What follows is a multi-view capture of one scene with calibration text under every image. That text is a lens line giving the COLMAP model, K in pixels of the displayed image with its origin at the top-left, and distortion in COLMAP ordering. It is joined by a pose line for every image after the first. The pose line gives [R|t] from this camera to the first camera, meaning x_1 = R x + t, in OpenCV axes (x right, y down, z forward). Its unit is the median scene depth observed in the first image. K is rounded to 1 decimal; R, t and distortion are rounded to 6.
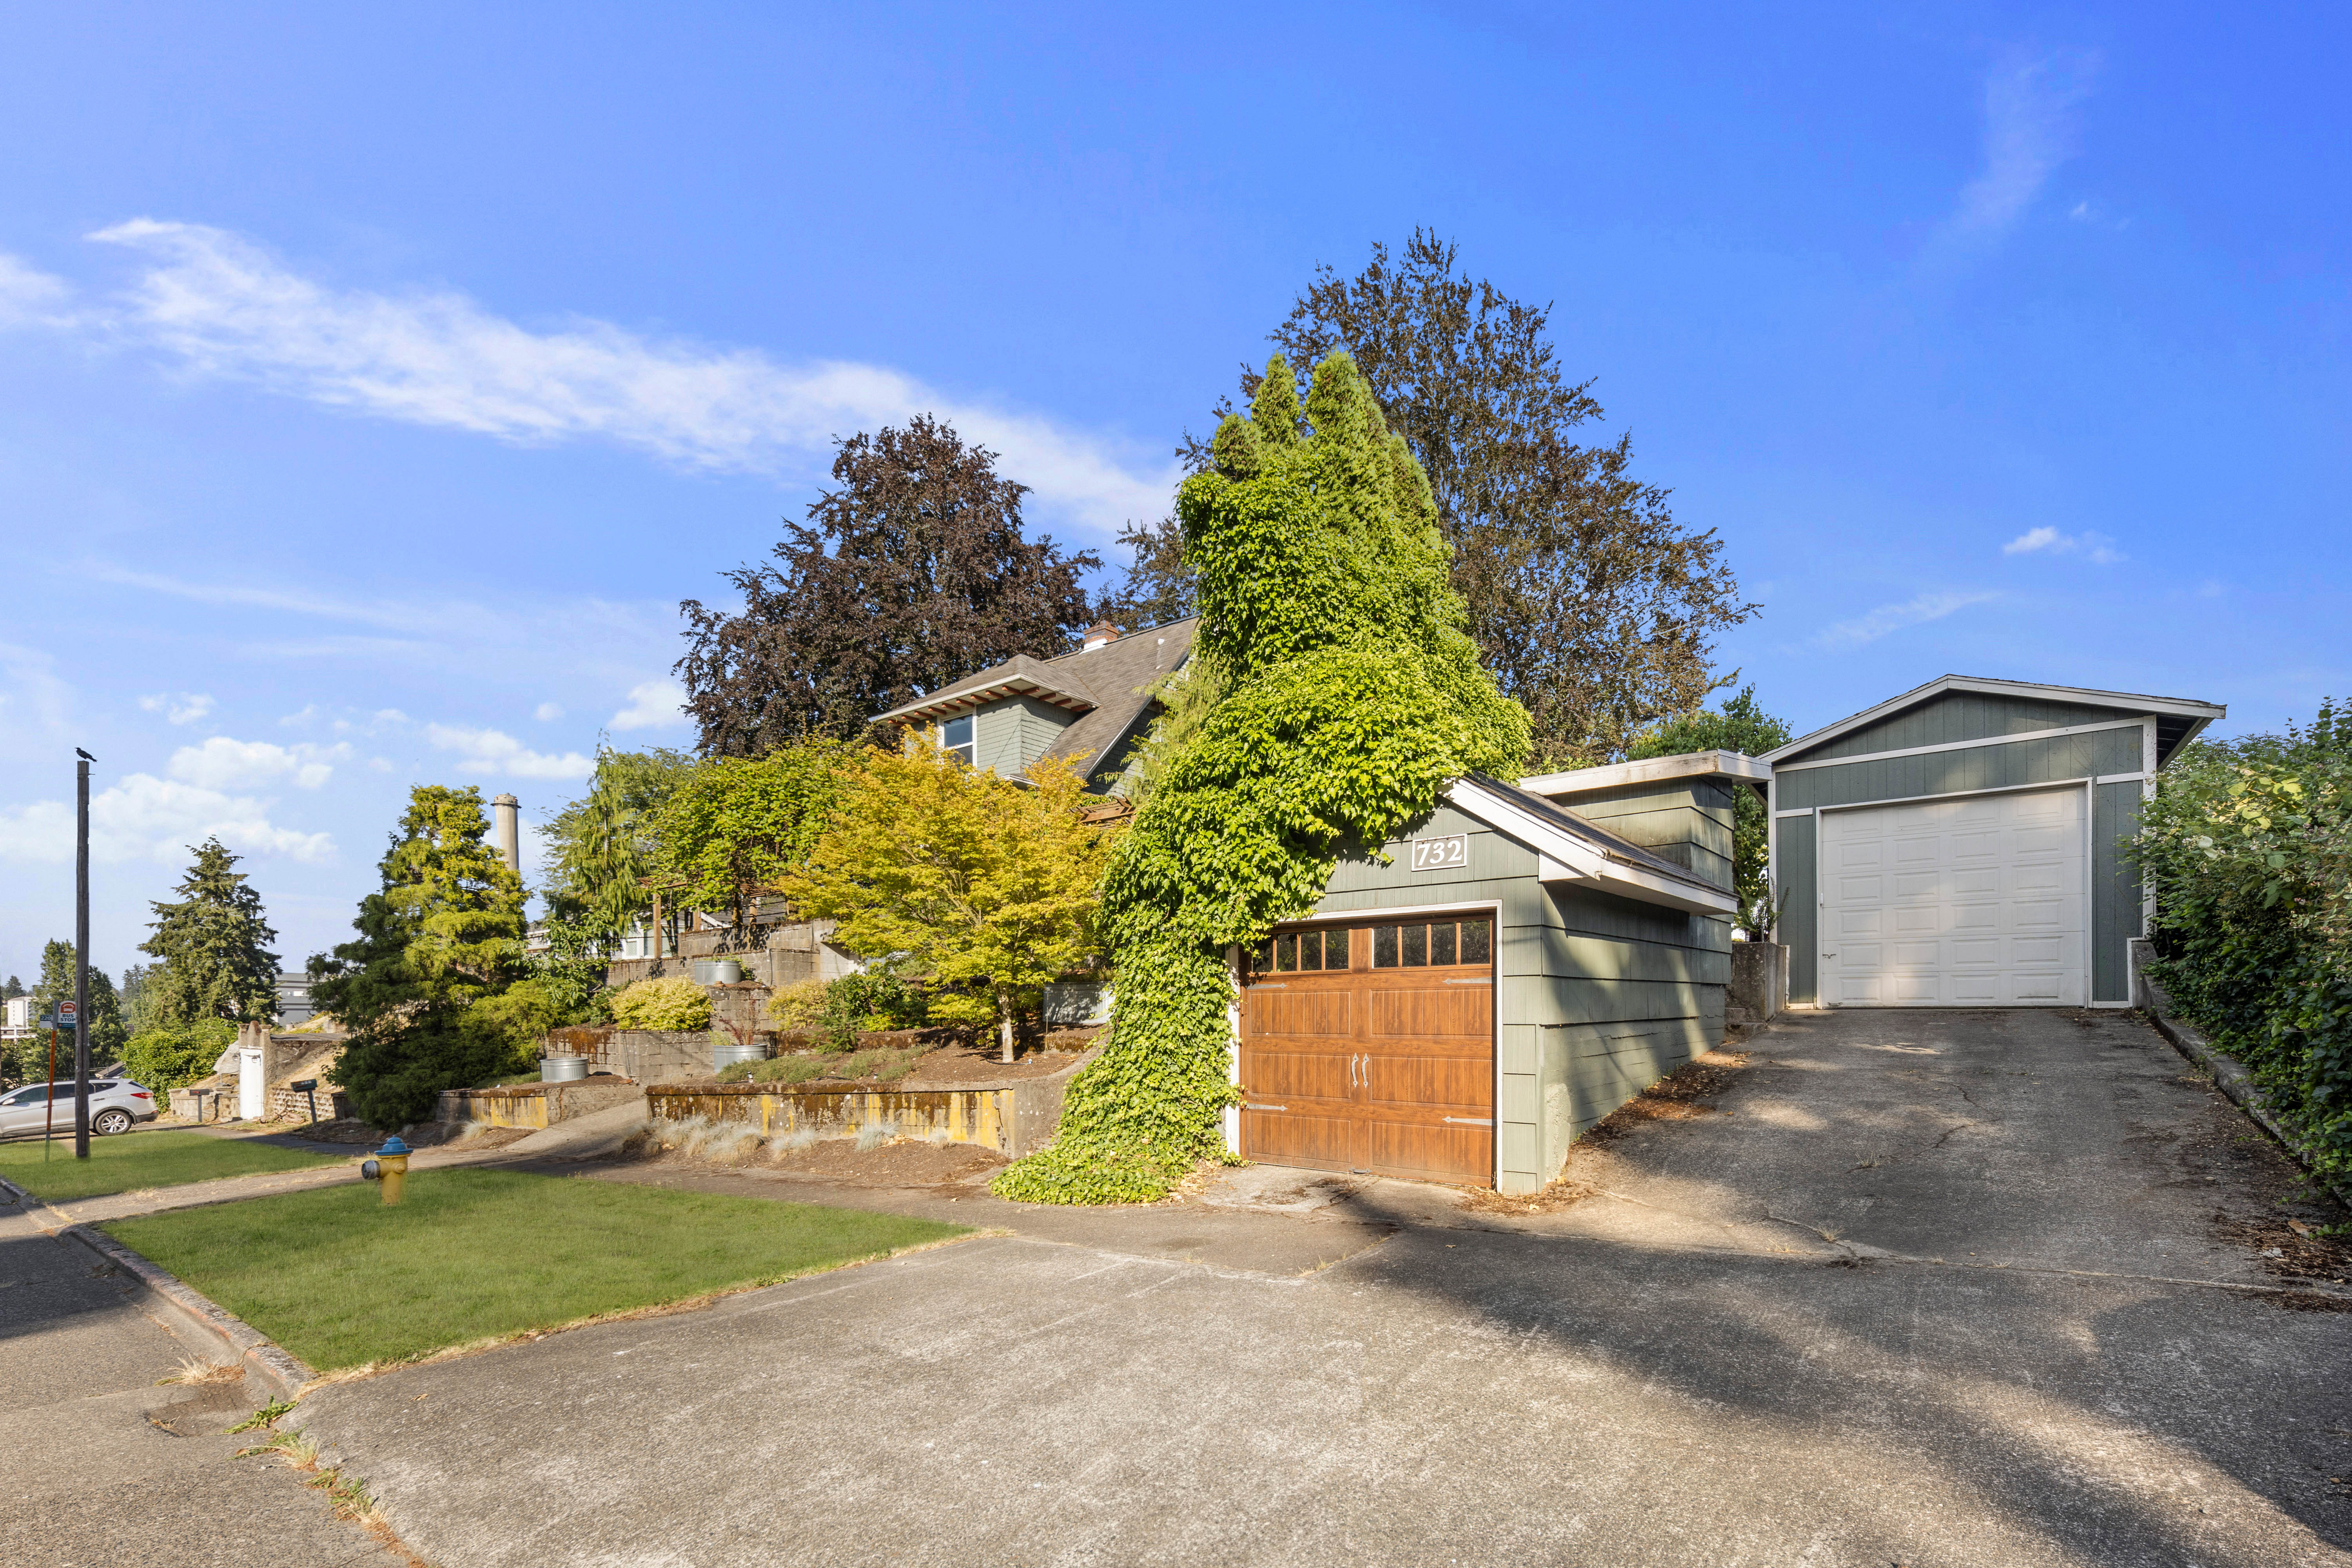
lens RADIAL K [[1097.4, 0, 1173.3], [0, 1097.4, 877.4], [0, 0, 1]] dist [0.002397, -0.001947]
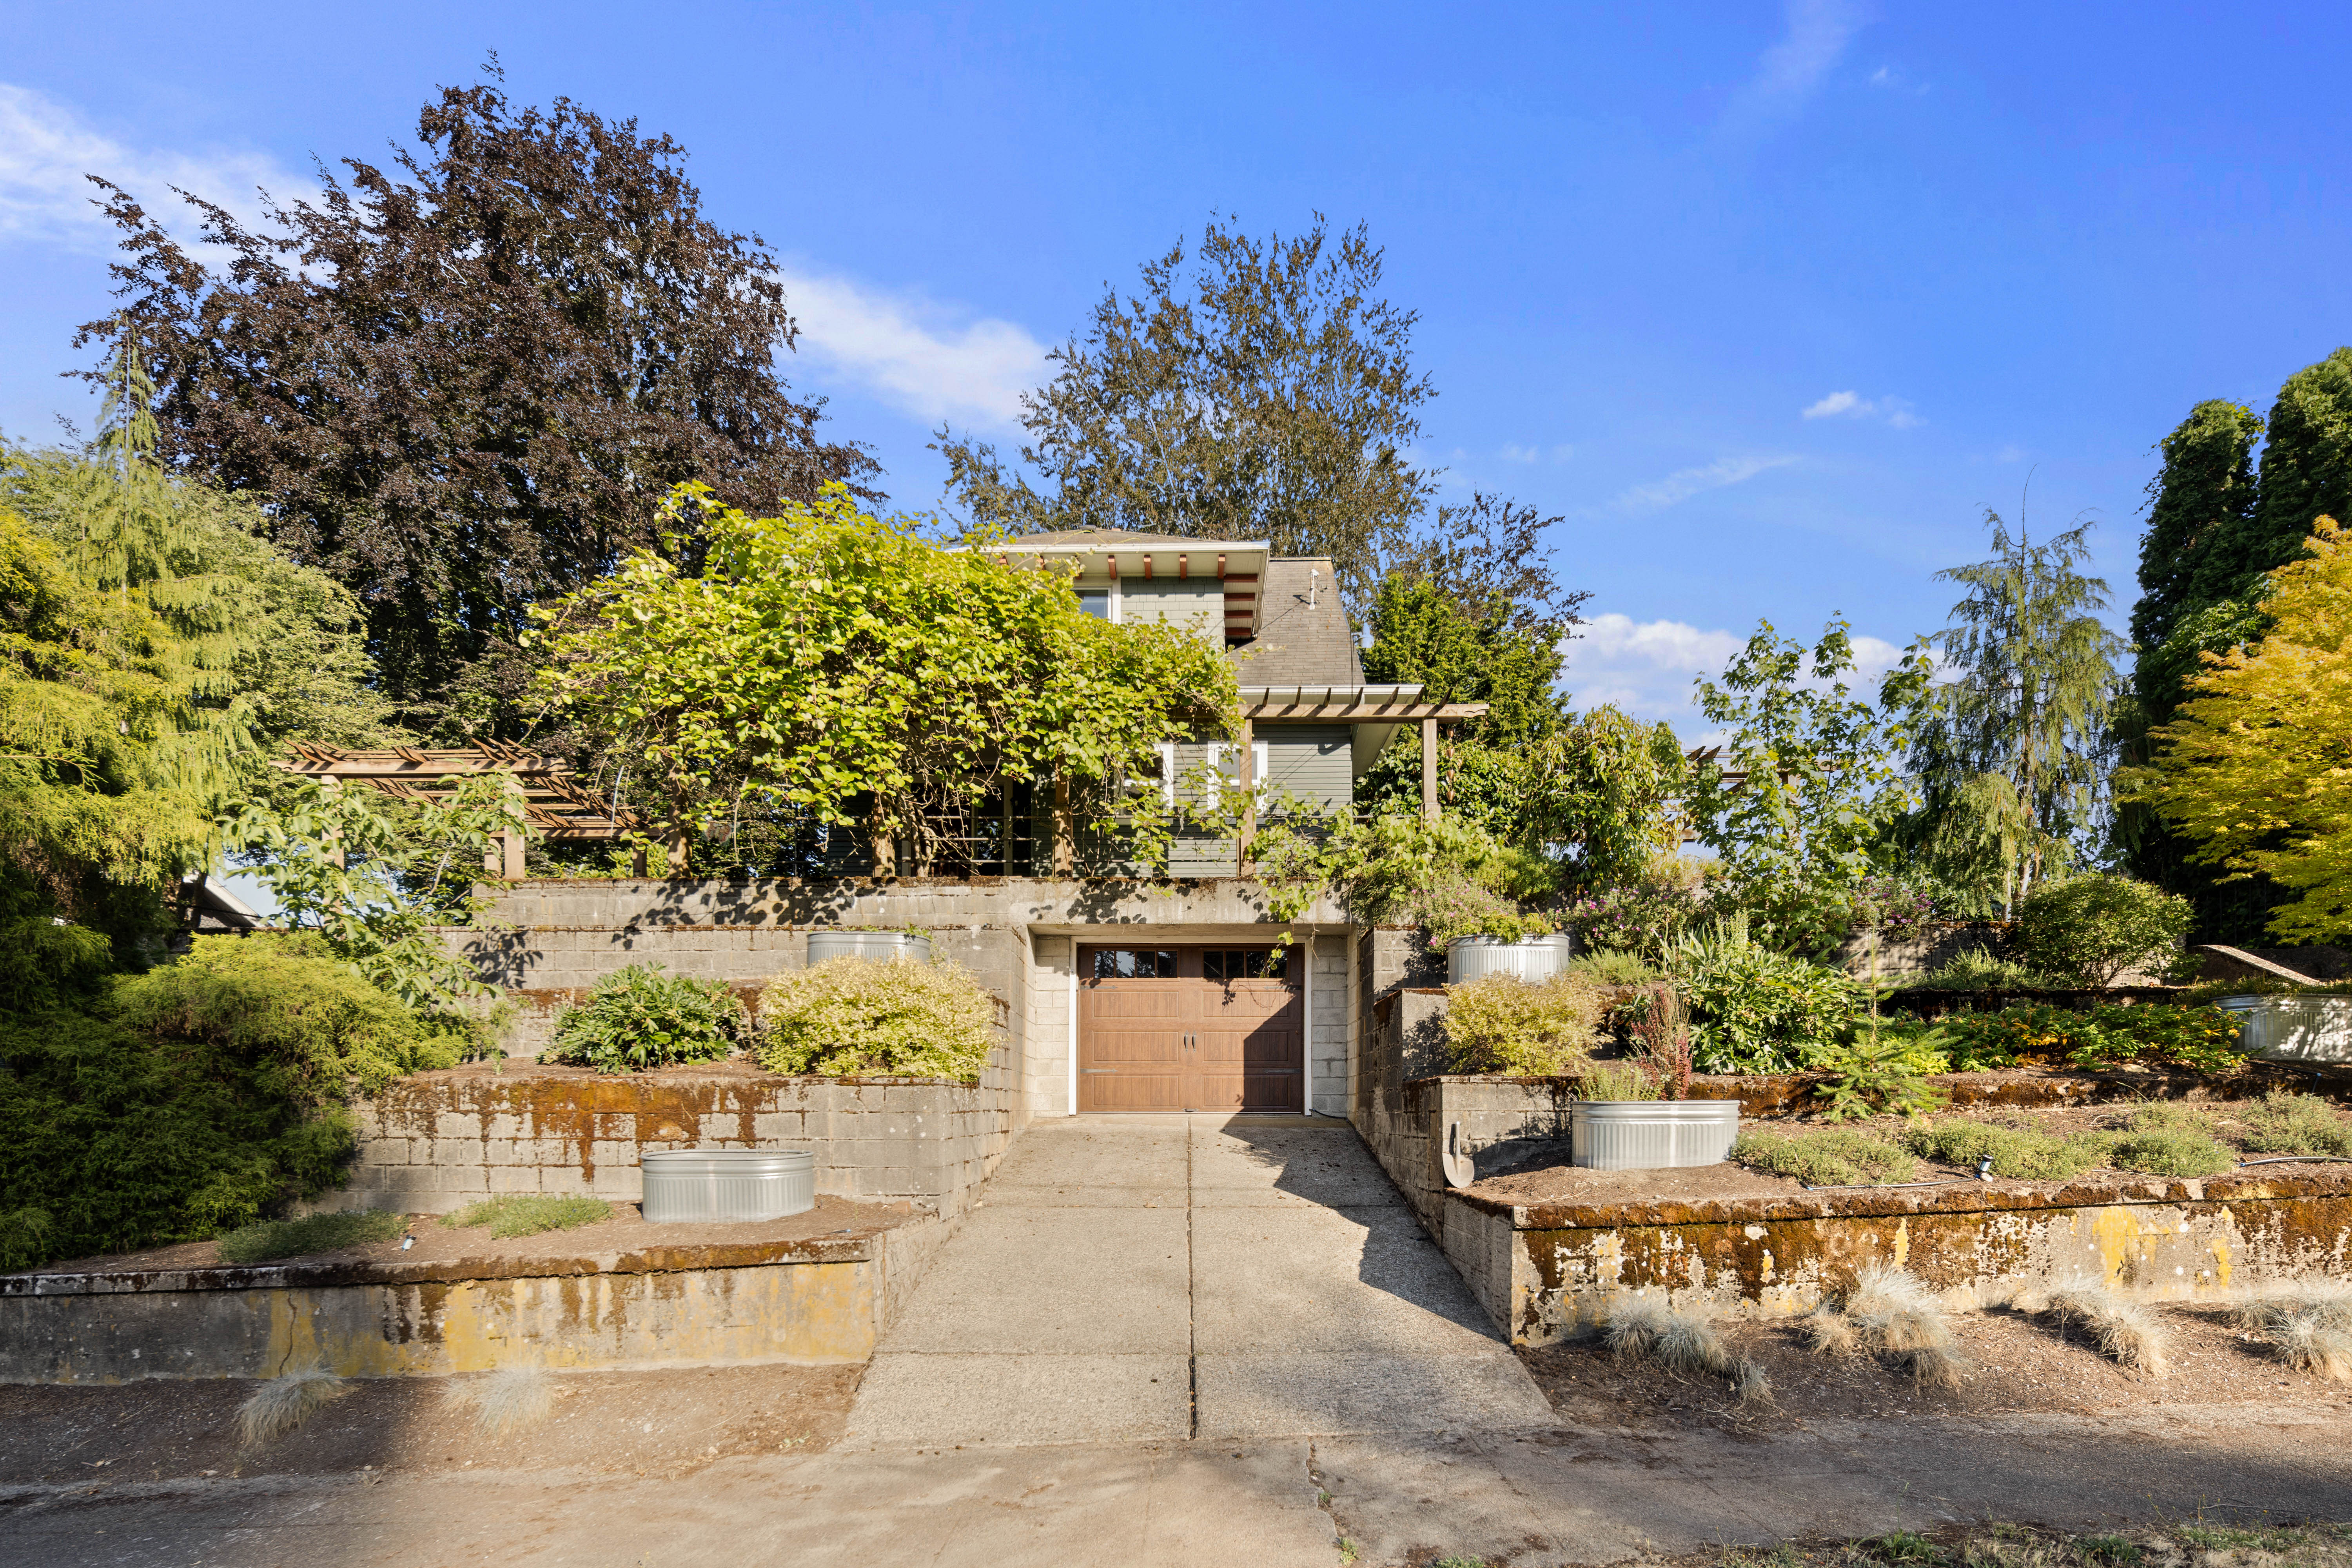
lens RADIAL K [[1080.3, 0, 1178.0], [0, 1080.3, 985.2], [0, 0, 1]] dist [0.002955, -0.001357]
pose [[0.769959, 0.084120, 0.632524, -1.029728], [-0.082125, 0.996092, -0.032502, 0.173574], [-0.632786, -0.026921, 0.773859, 1.003117]]
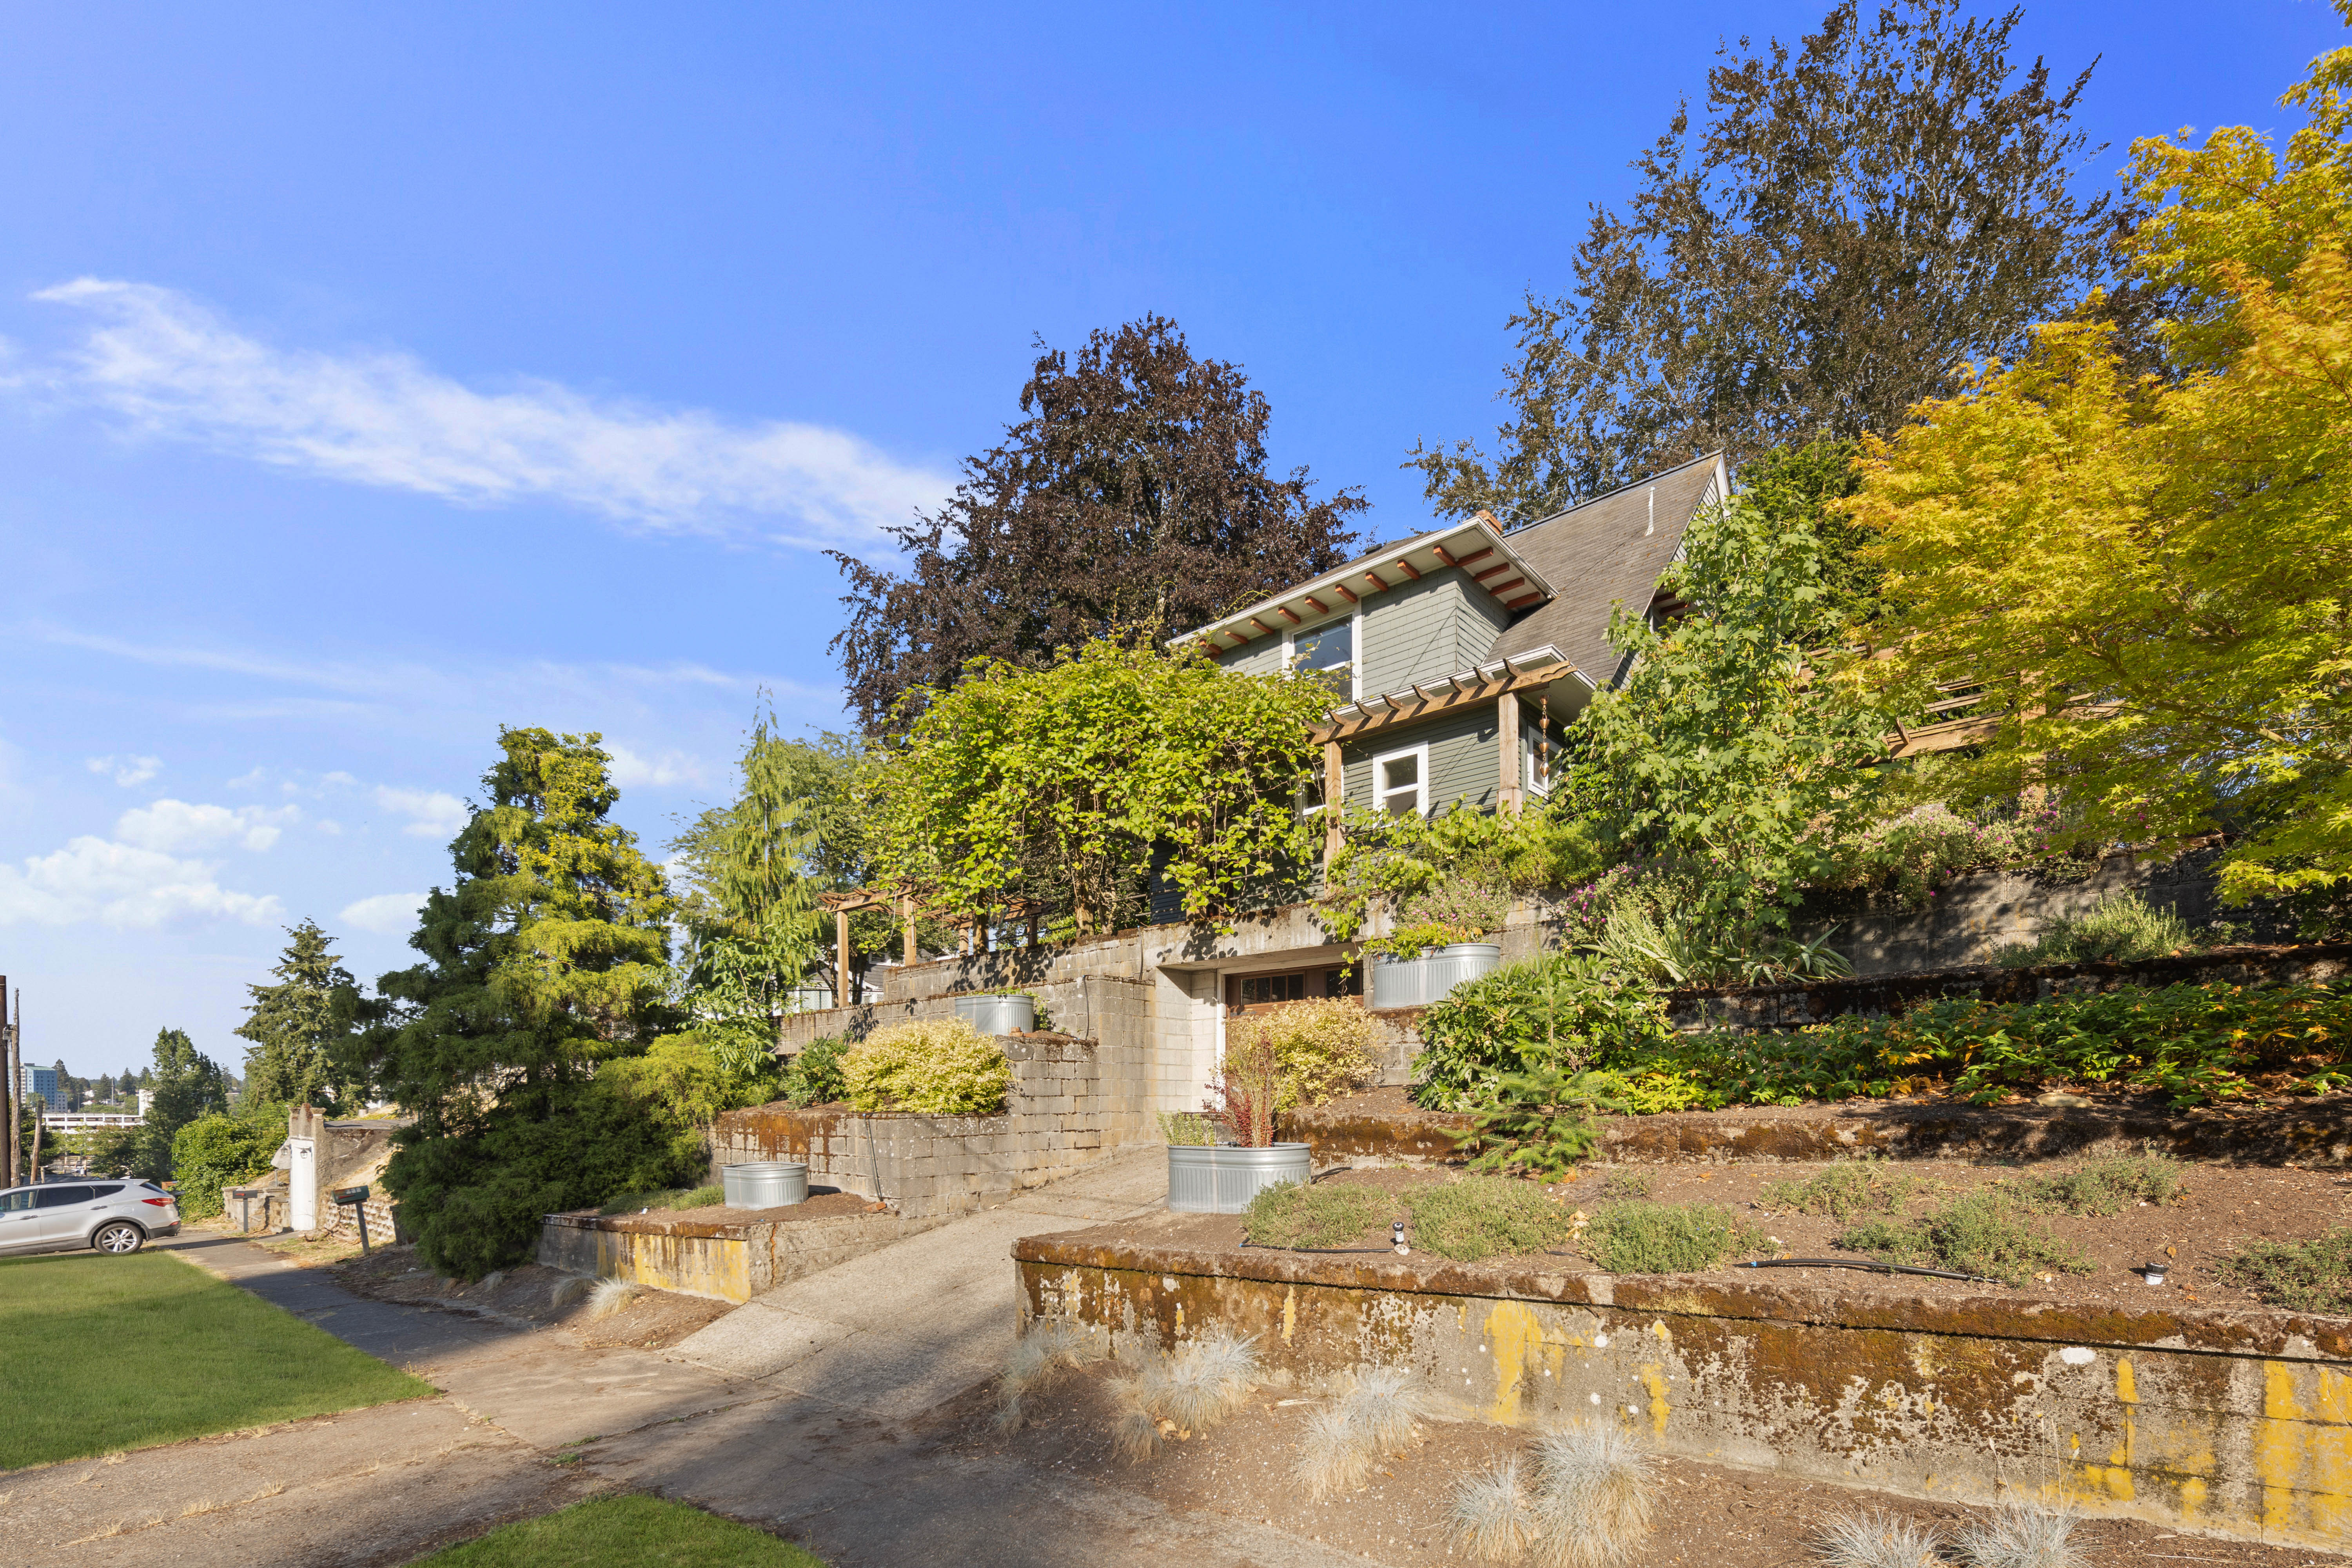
lens RADIAL K [[1106.4, 0, 1171.8], [0, 1106.4, 951.5], [0, 0, 1]] dist [0.001444, 0.000253]
pose [[0.997829, -0.007966, -0.065367, -0.491816], [0.007138, 0.999891, -0.012892, 0.105066], [0.065463, 0.012398, 0.997778, 0.718977]]
